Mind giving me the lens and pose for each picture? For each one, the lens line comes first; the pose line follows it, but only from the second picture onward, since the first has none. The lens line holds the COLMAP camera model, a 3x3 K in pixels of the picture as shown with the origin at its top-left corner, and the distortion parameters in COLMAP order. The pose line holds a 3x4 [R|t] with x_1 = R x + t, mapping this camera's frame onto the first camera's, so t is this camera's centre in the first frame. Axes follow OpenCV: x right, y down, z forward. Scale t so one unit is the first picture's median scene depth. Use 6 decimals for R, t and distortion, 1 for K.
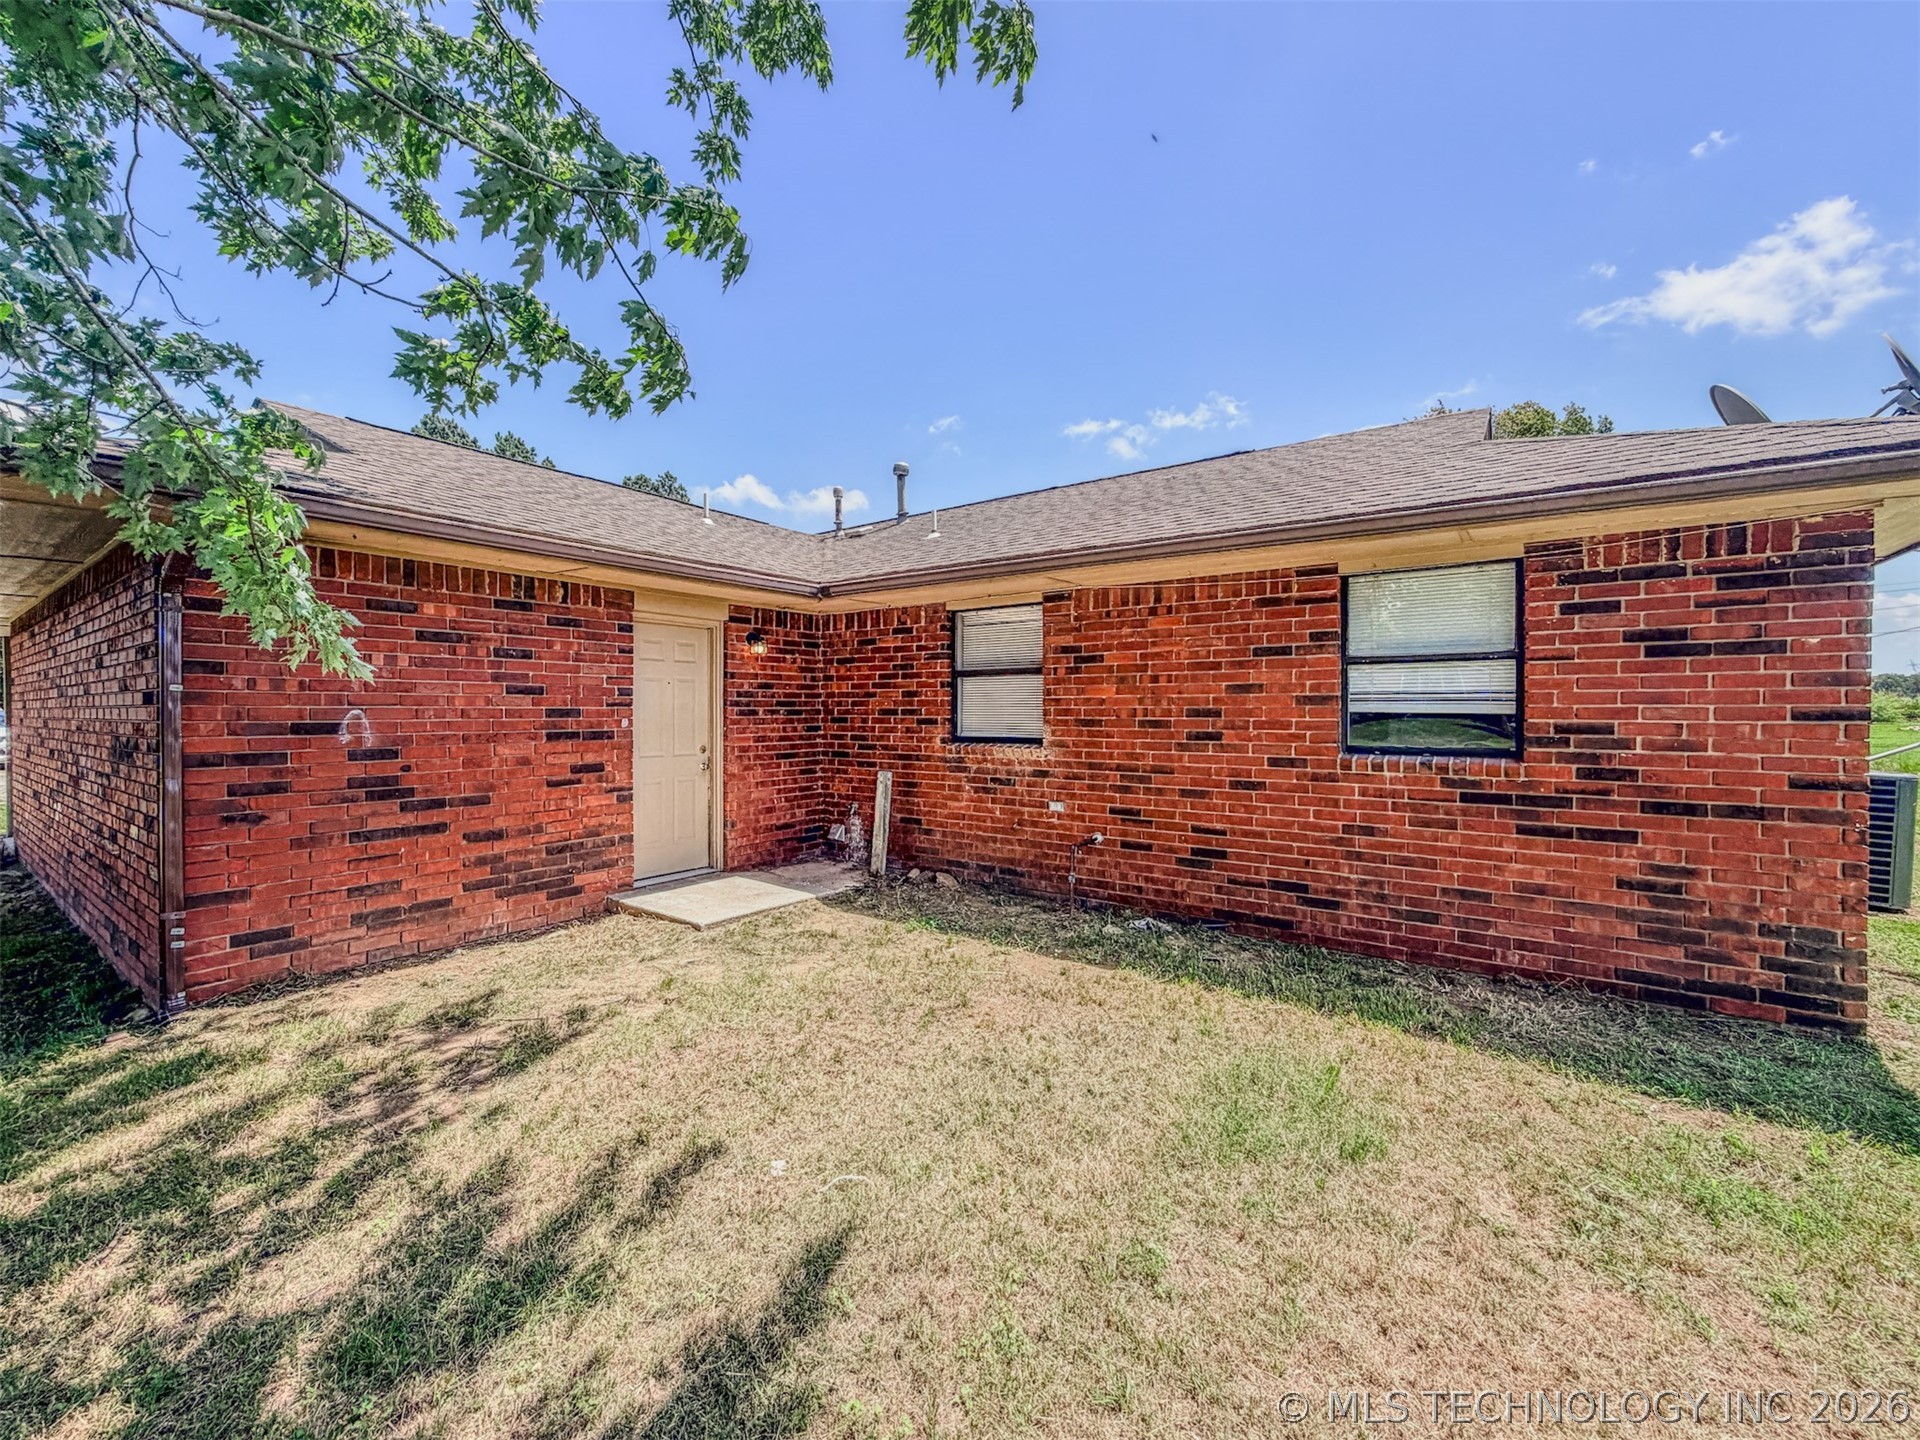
lens RADIAL K [[777.2, 0, 964.1], [0, 777.2, 696.2], [0, 0, 1]] dist [-0.001951, -0.000406]
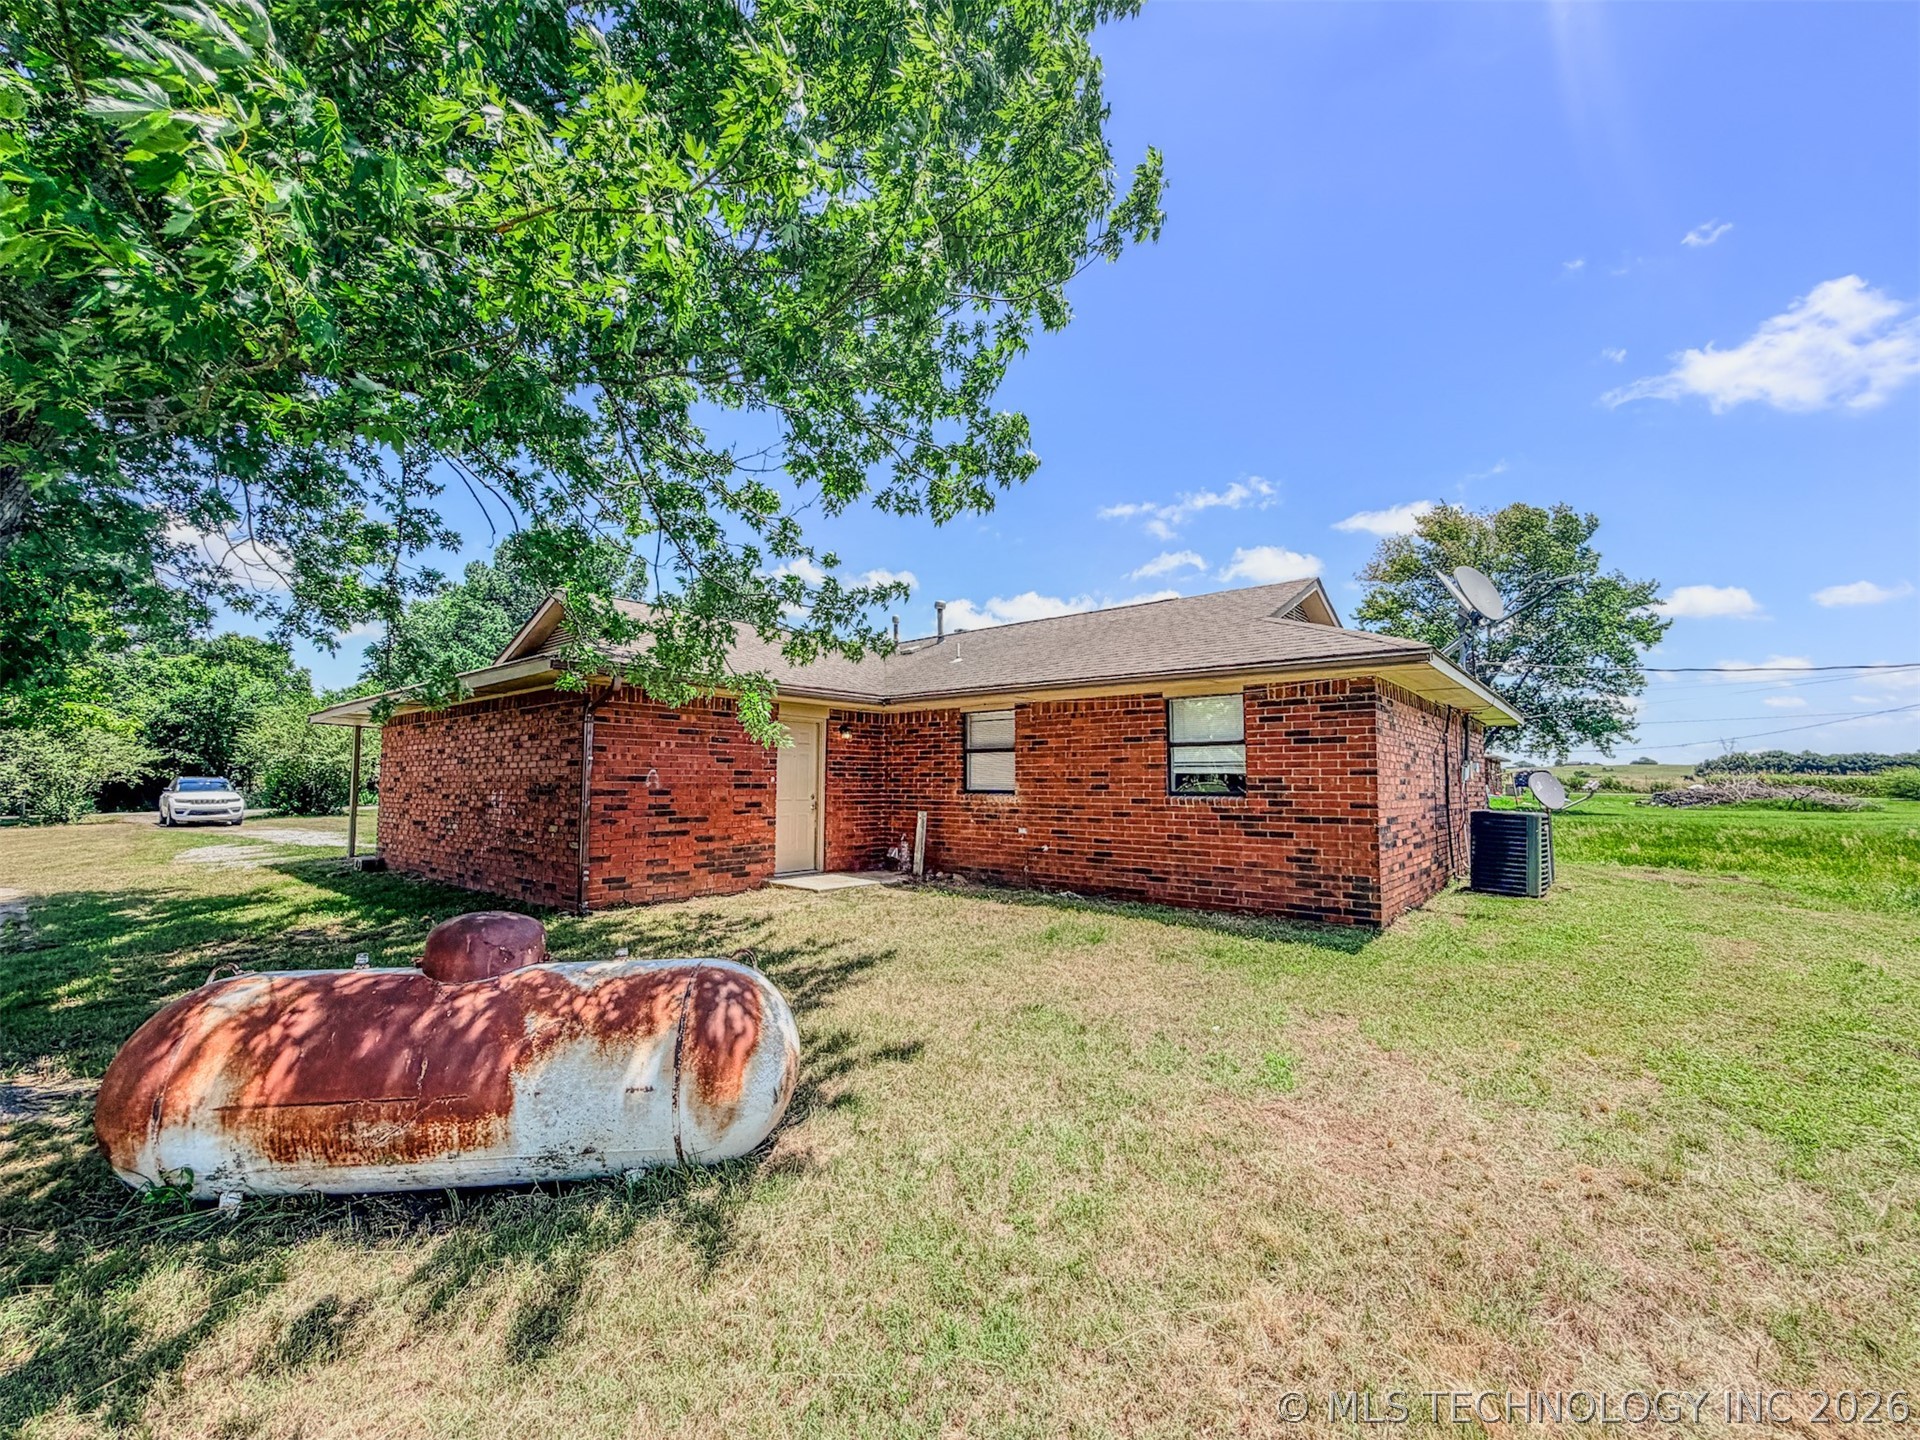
lens RADIAL K [[777.2, 0, 964.1], [0, 777.2, 696.2], [0, 0, 1]] dist [-0.001951, -0.000406]
pose [[0.997573, -0.003727, -0.069529, 0.126048], [-0.002932, 0.995432, -0.095432, 0.015411], [0.069567, 0.095404, 0.993005, -0.801385]]
